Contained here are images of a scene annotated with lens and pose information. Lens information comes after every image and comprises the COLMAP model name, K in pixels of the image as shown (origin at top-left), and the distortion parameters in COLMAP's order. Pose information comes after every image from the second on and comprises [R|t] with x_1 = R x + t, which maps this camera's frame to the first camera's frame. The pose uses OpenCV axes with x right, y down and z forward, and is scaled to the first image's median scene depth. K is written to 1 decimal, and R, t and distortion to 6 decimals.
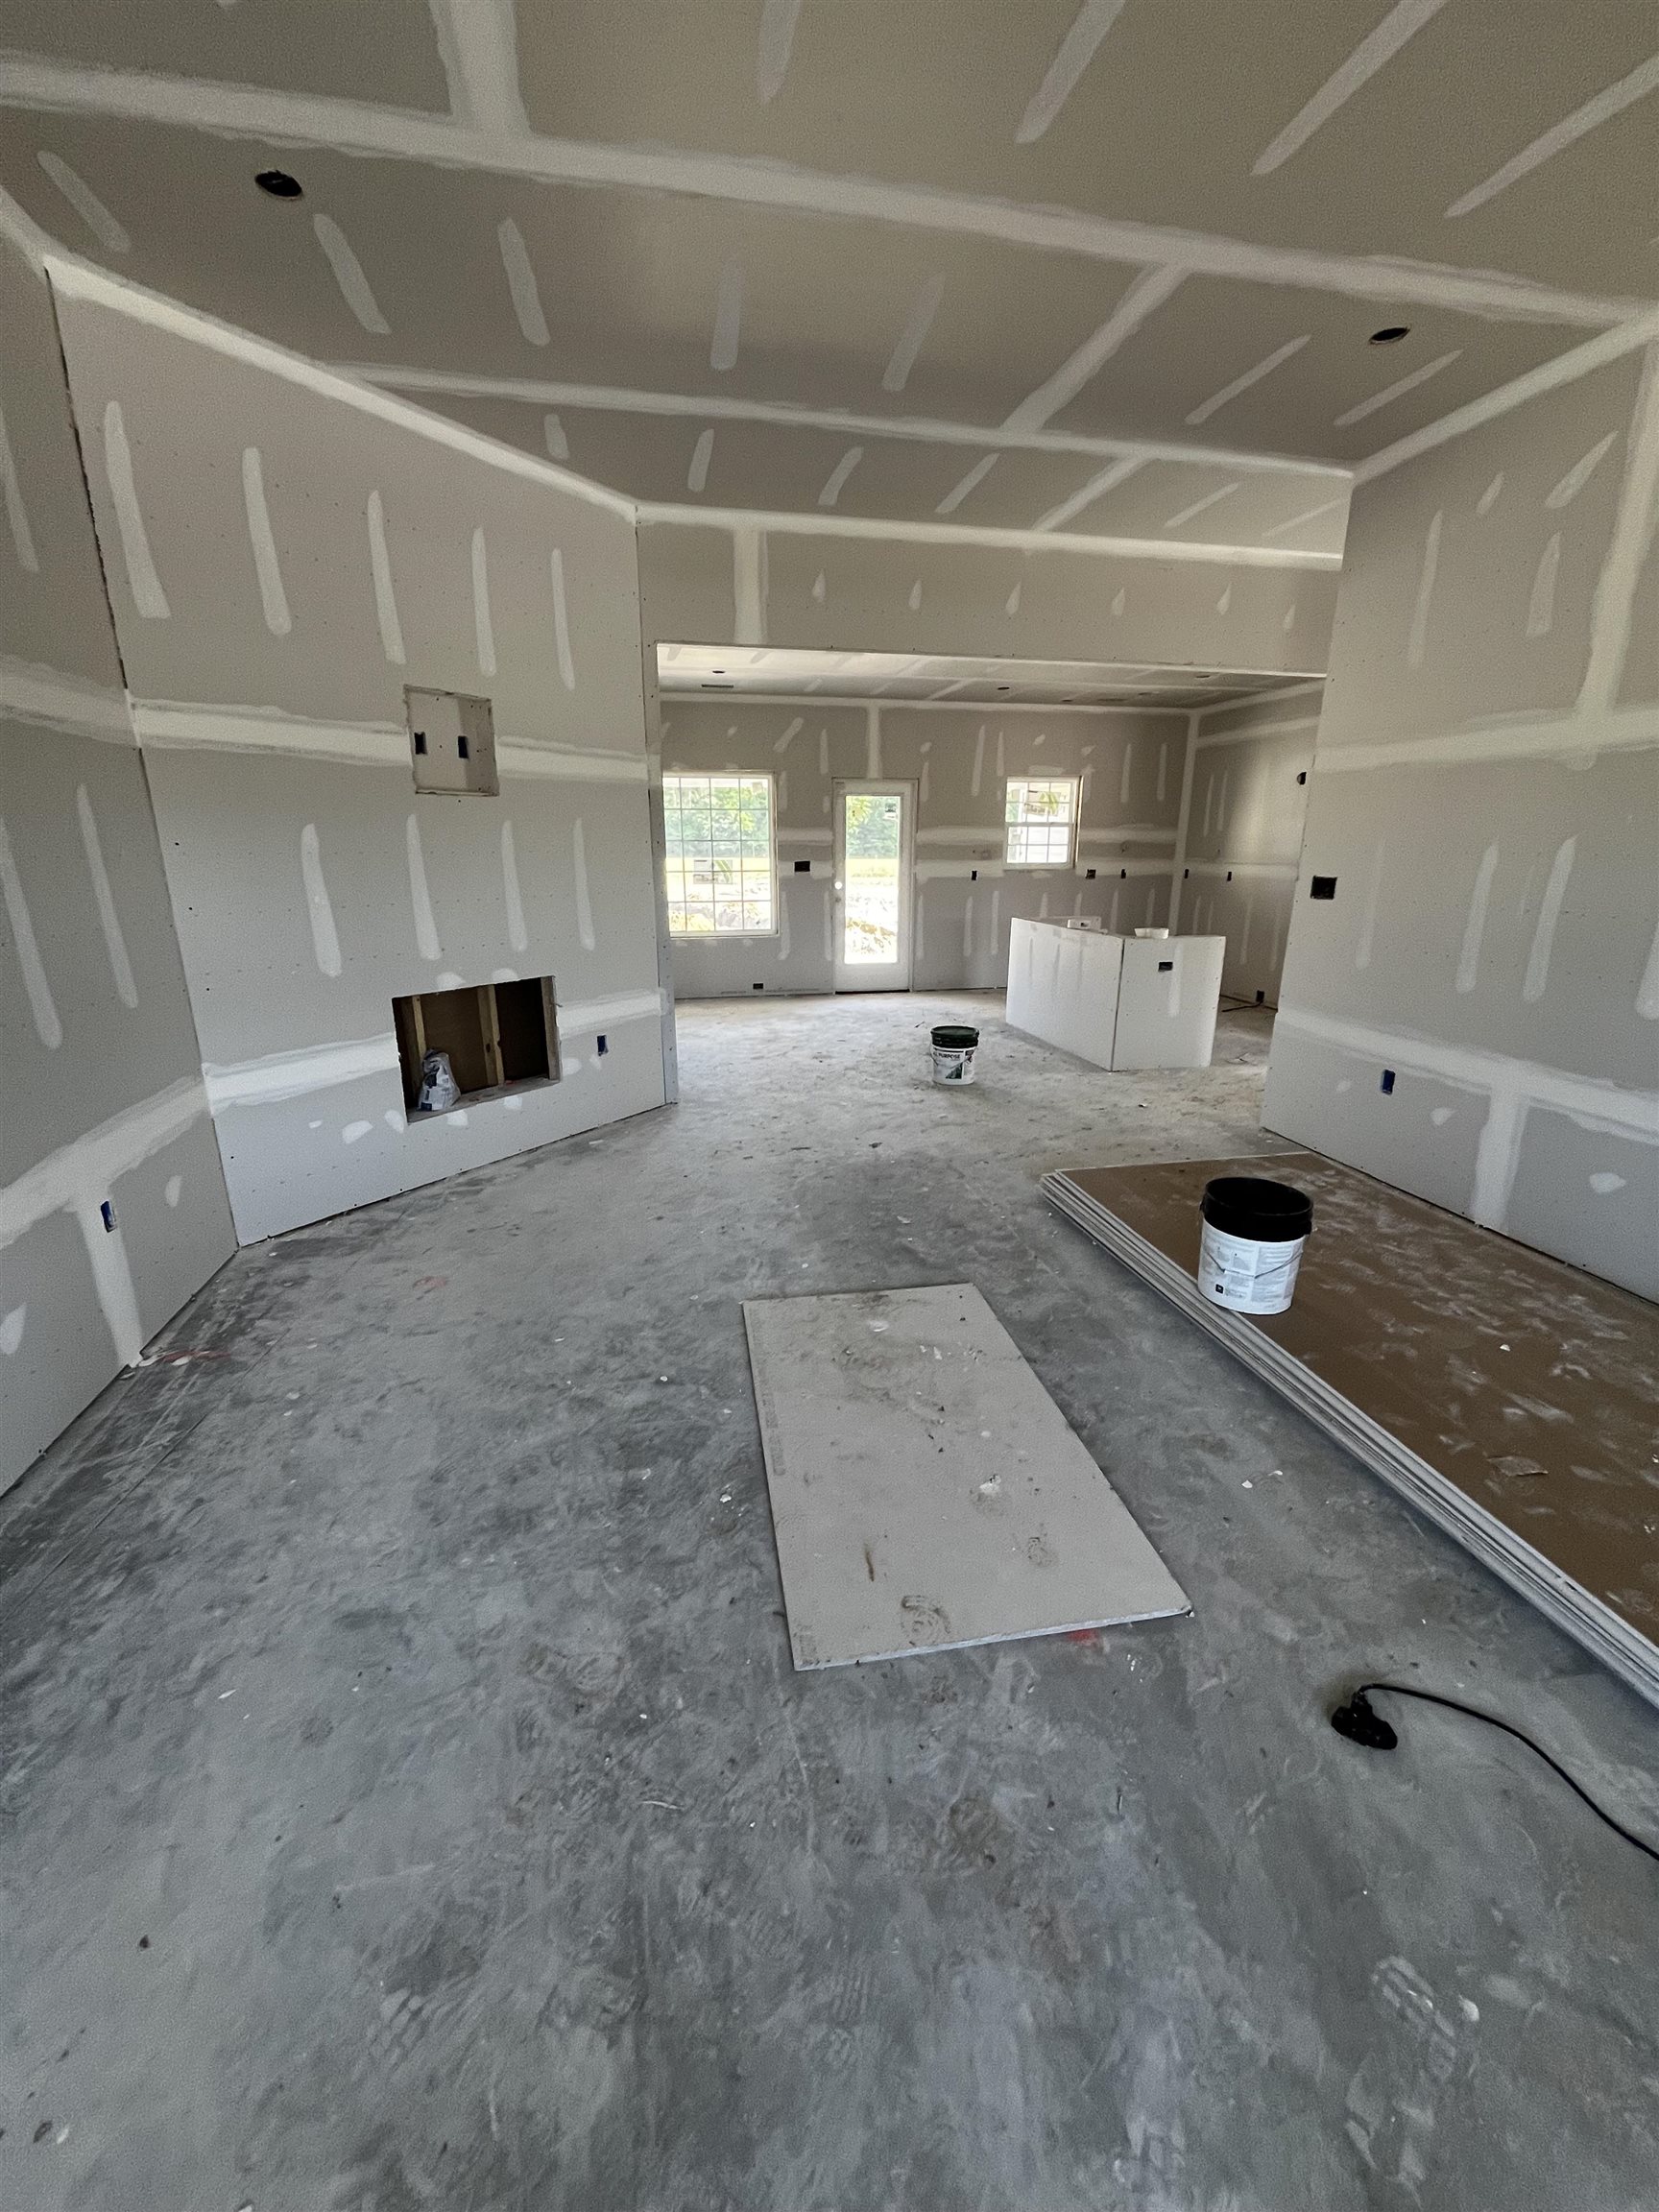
lens RADIAL K [[891.8, 0, 827.0], [0, 891.8, 1102.3], [0, 0, 1]] dist [-0.000239, 0.000051]
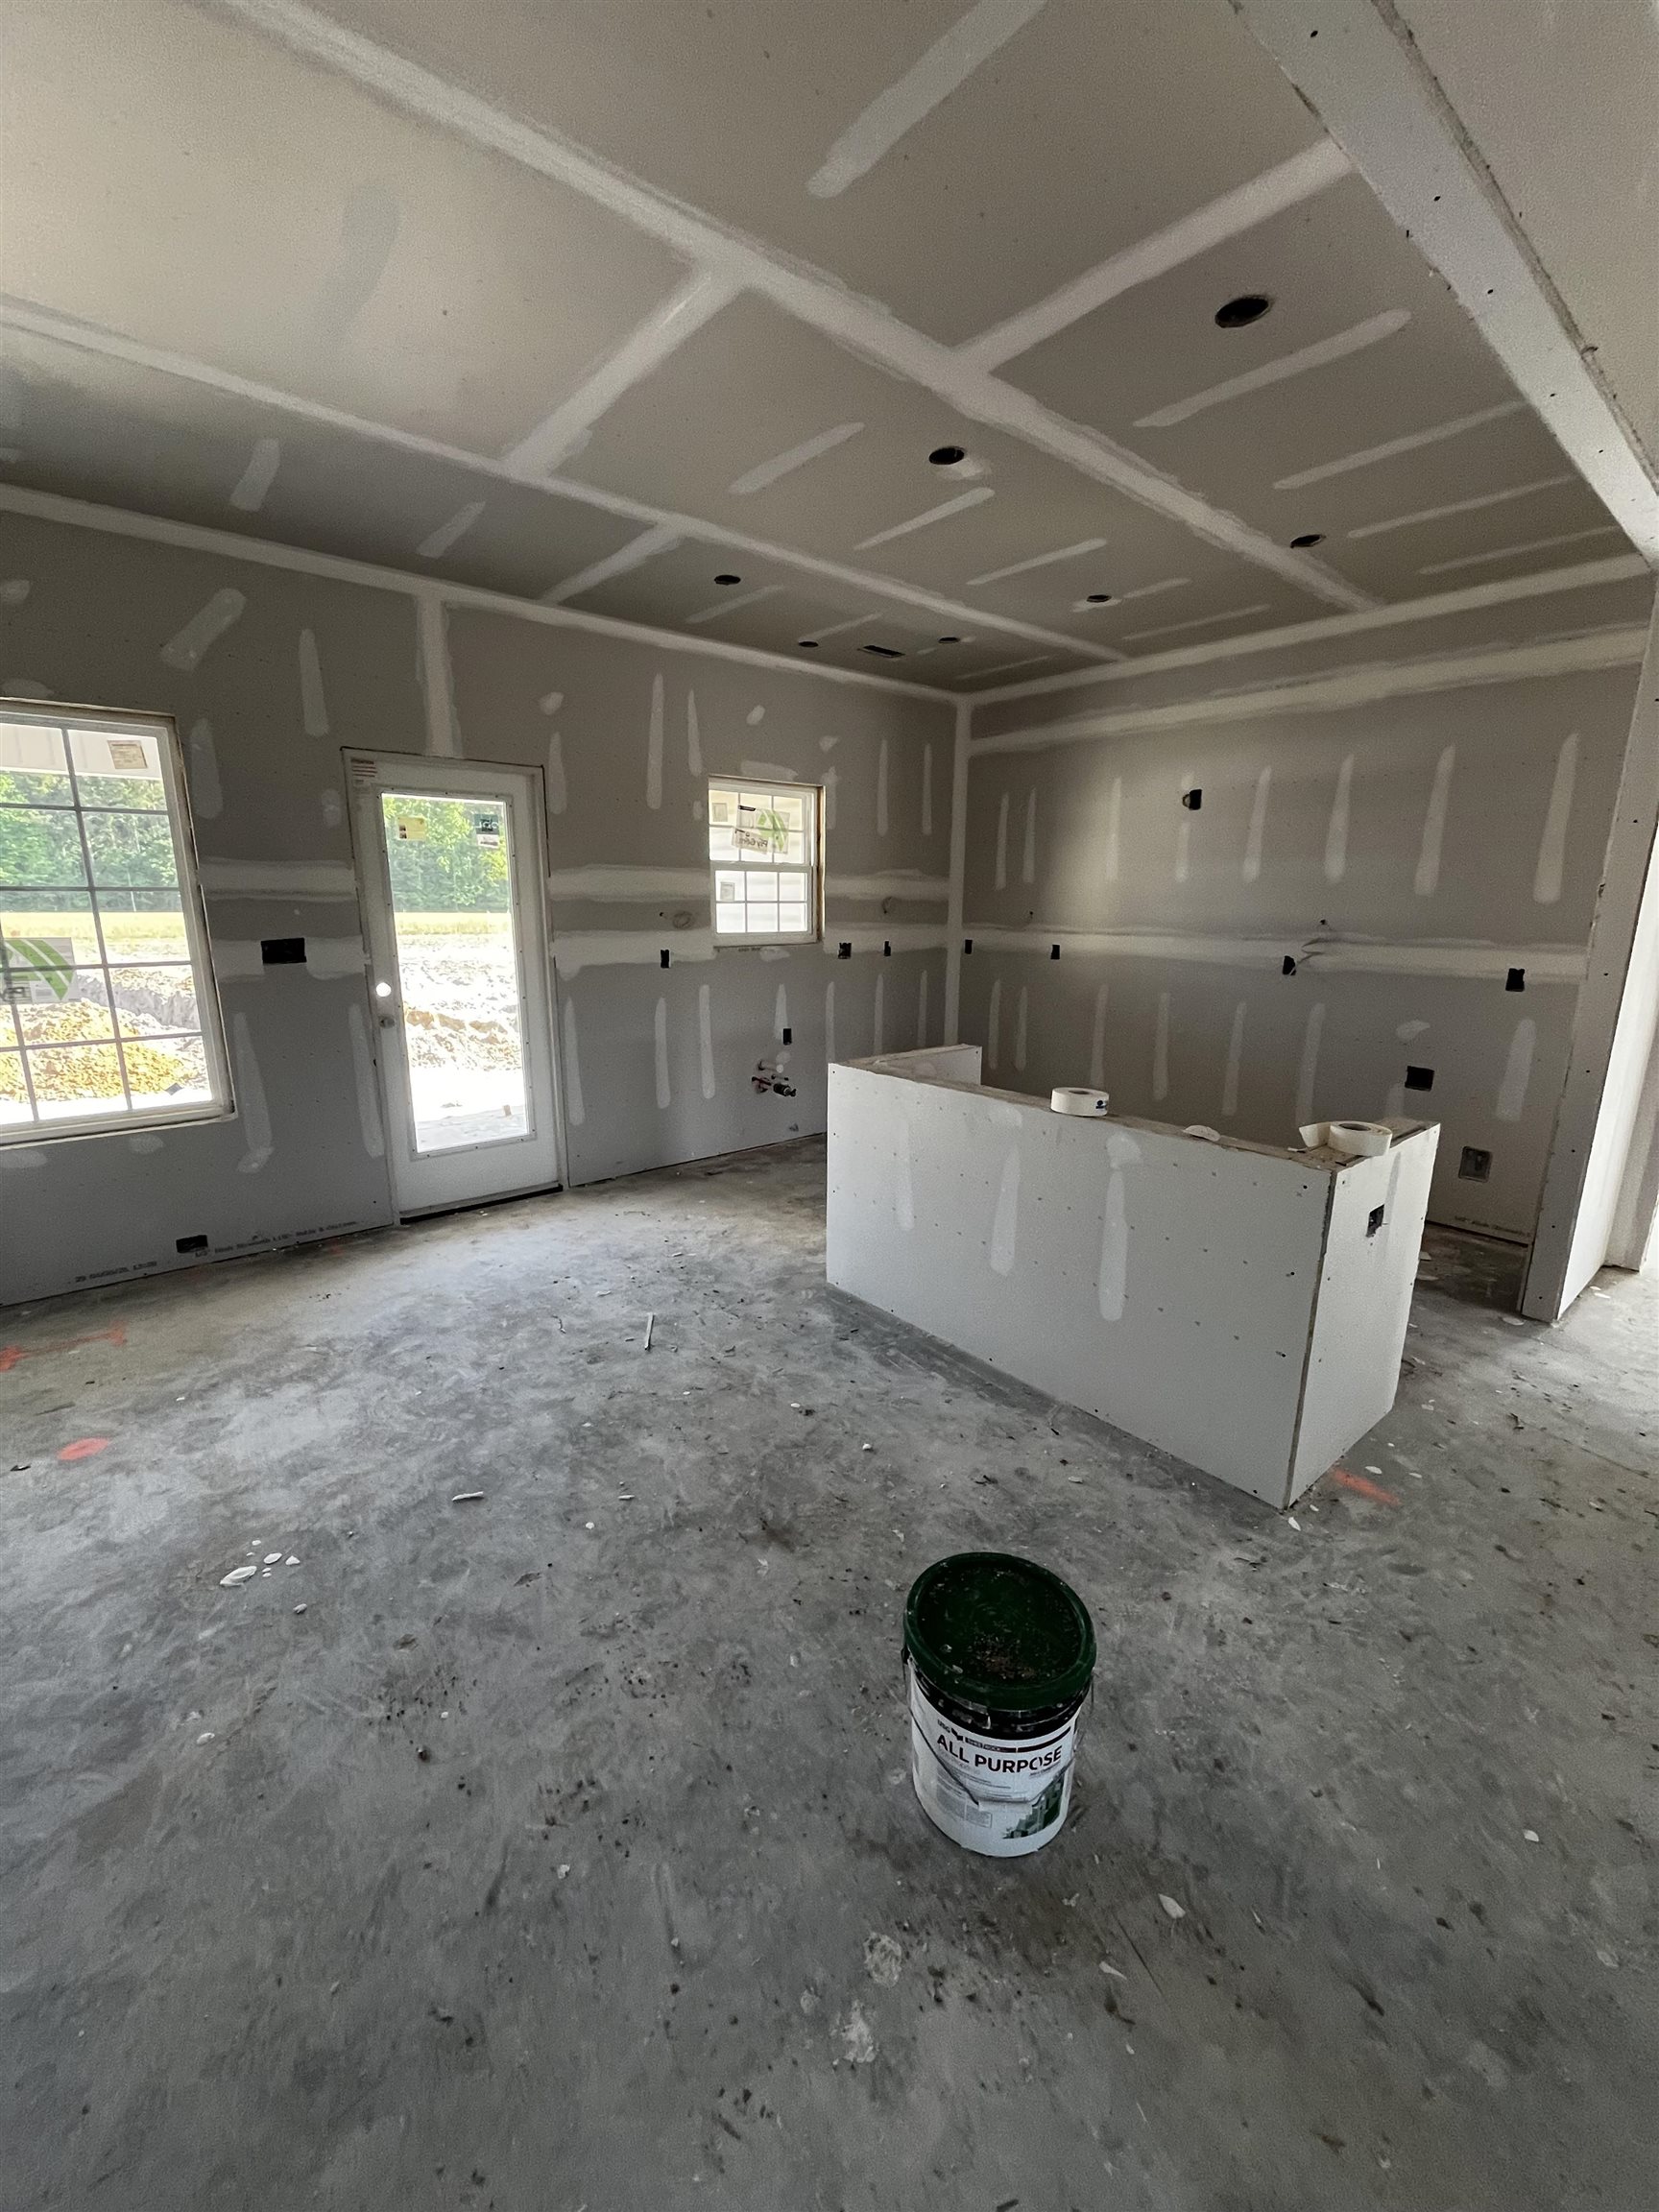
lens RADIAL K [[891.8, 0, 824.0], [0, 891.8, 1103.9], [0, 0, 1]] dist [-0.000239, 0.000051]
pose [[0.883269, -0.099736, 0.458136, -0.002361], [0.124539, 0.991920, -0.024166, -0.144878], [-0.452025, 0.078401, 0.888553, 0.495676]]
